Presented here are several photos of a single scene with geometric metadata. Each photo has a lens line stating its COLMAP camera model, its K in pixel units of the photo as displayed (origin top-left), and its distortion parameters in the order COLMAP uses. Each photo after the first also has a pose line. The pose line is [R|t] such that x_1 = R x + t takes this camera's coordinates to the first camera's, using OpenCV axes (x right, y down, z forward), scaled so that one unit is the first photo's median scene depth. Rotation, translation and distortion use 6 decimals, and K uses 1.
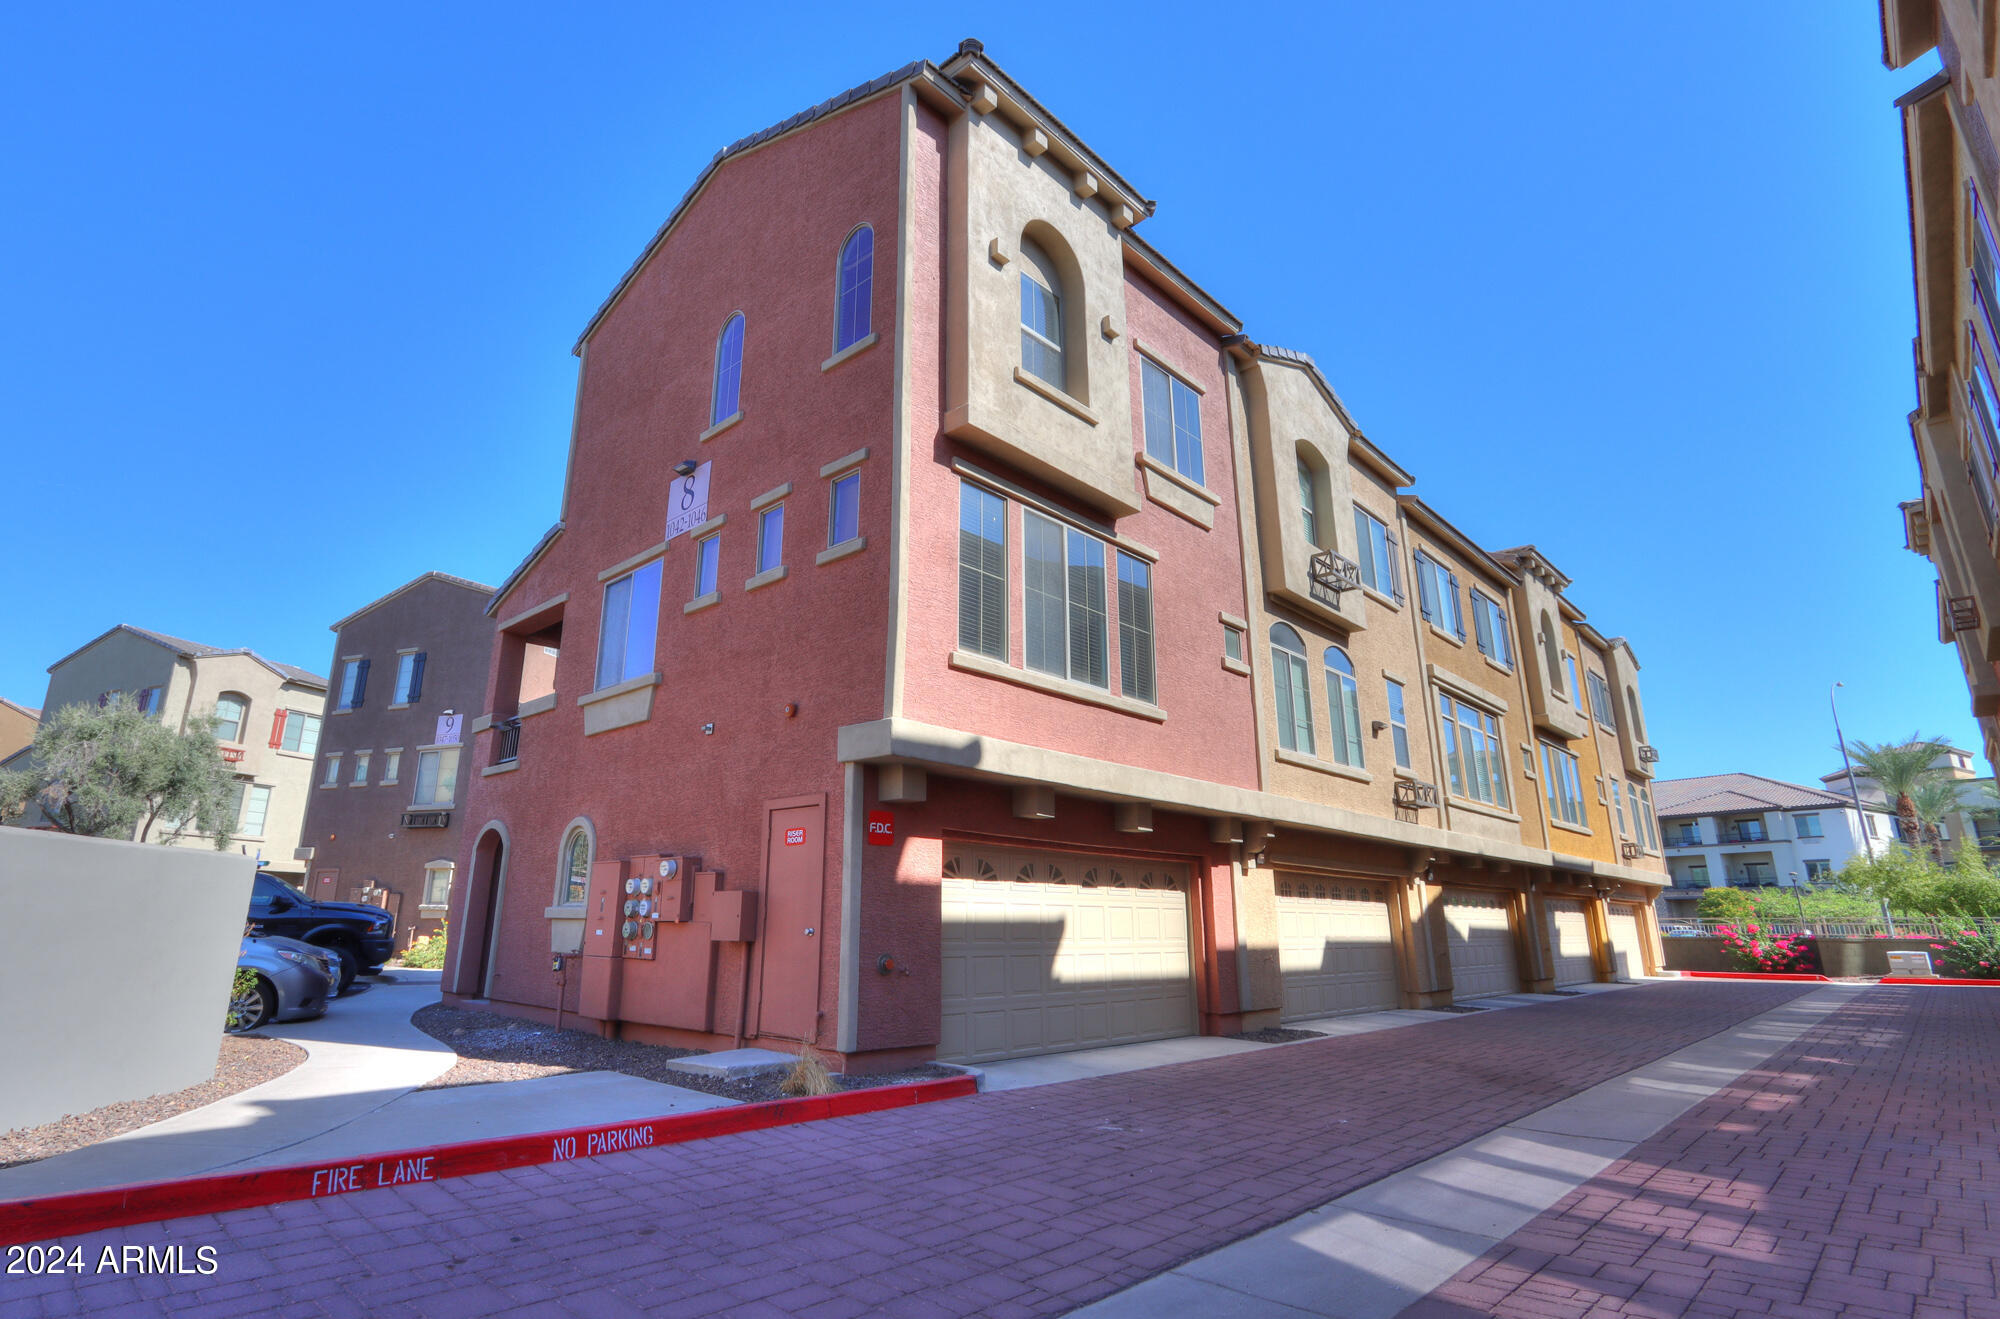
lens RADIAL K [[981.9, 0, 996.2], [0, 981.9, 627.9], [0, 0, 1]] dist [-0.017580, 0.000198]
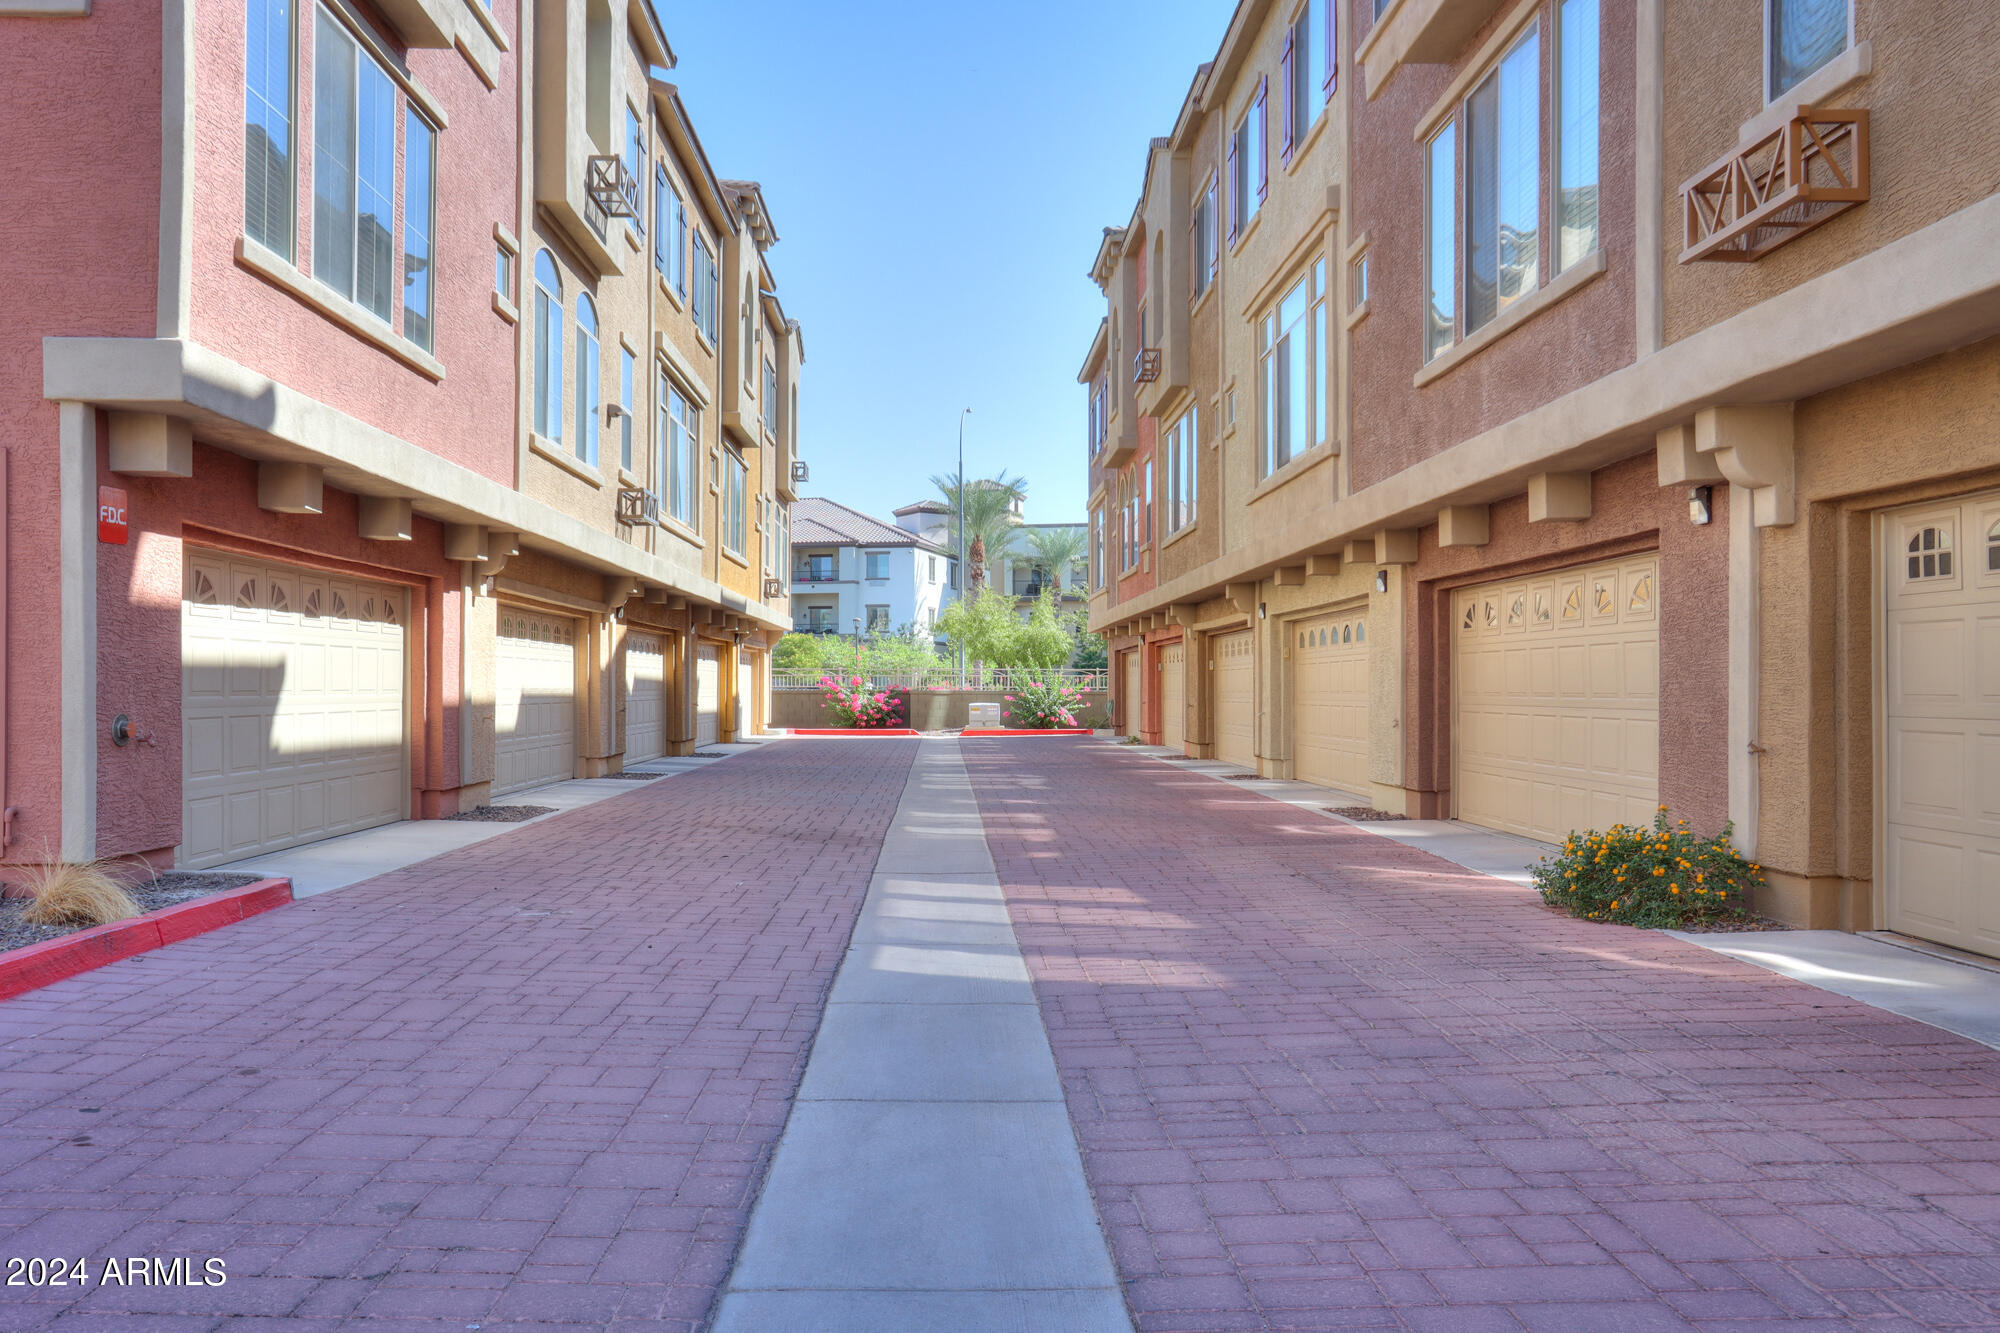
lens RADIAL K [[1540.7, 0, 1000.0], [0, 1540.7, 666.5], [0, 0, 1]] dist [0.006038, 0.003284]
pose [[0.700153, -0.002790, 0.713987, -0.197922], [-0.198578, 0.959777, 0.198480, -0.001802], [-0.685822, -0.280749, 0.671437, -0.018404]]
